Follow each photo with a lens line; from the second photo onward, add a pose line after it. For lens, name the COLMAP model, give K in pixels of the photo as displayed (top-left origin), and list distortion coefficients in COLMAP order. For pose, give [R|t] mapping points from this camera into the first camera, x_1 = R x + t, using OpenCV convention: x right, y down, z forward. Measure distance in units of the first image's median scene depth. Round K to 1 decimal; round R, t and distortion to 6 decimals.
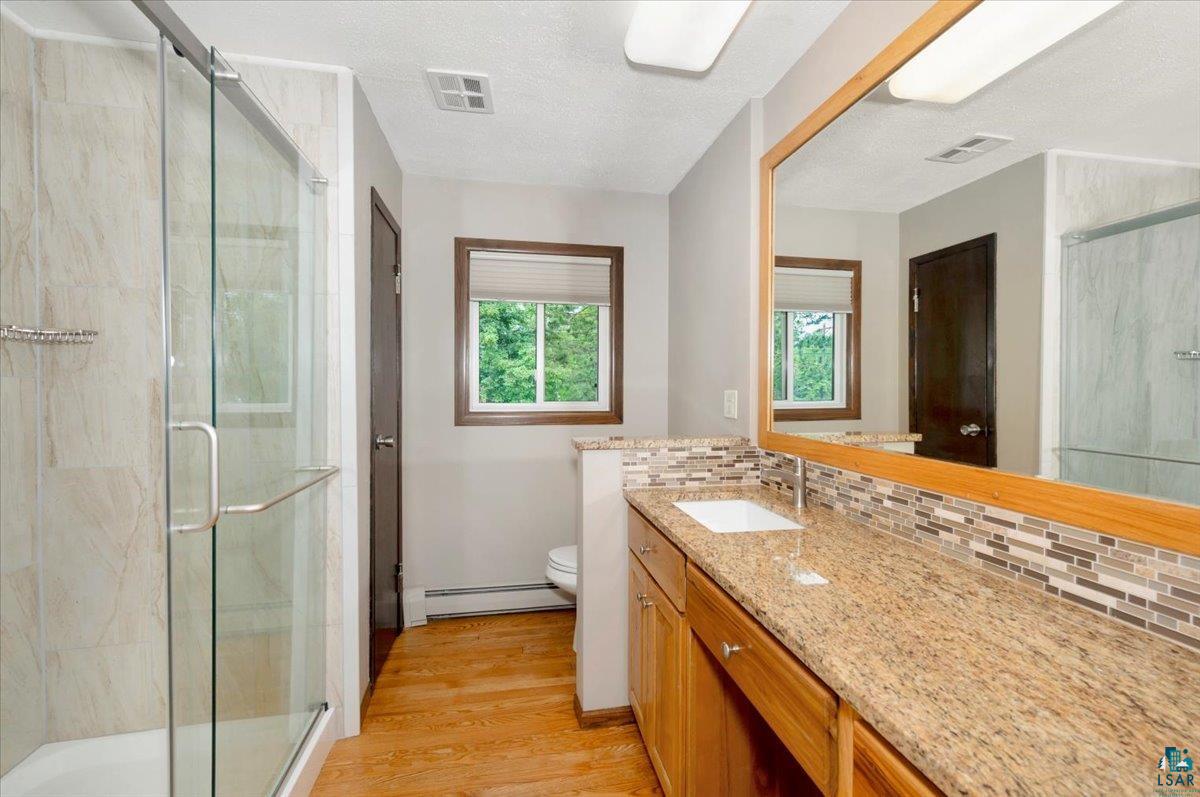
lens RADIAL K [[513.9, 0, 600.7], [0, 513.9, 394.0], [0, 0, 1]] dist [0.002880, 0.000607]
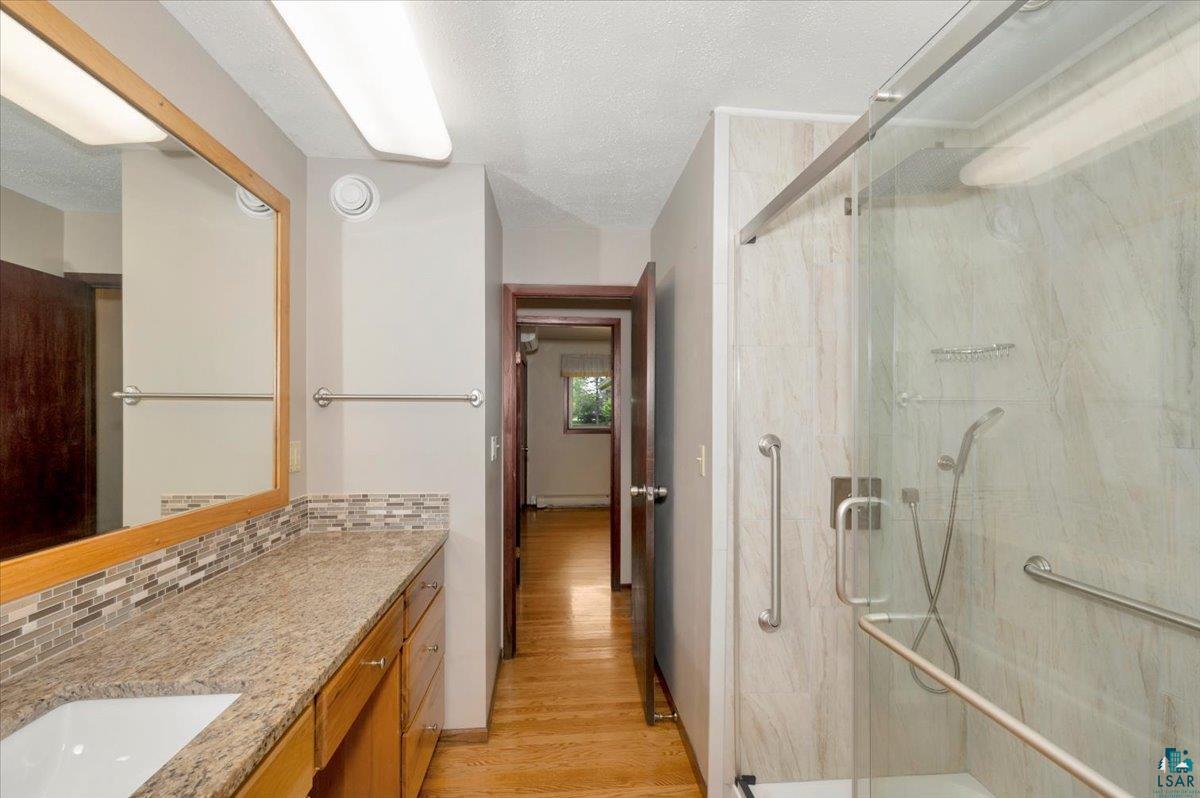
lens RADIAL K [[513.9, 0, 597.1], [0, 513.9, 410.3], [0, 0, 1]] dist [0.002880, 0.000607]
pose [[-0.995700, -0.004519, 0.092524, -0.374380], [-0.004123, 0.999982, 0.004470, -0.121625], [-0.092542, 0.004070, -0.995700, 2.099312]]
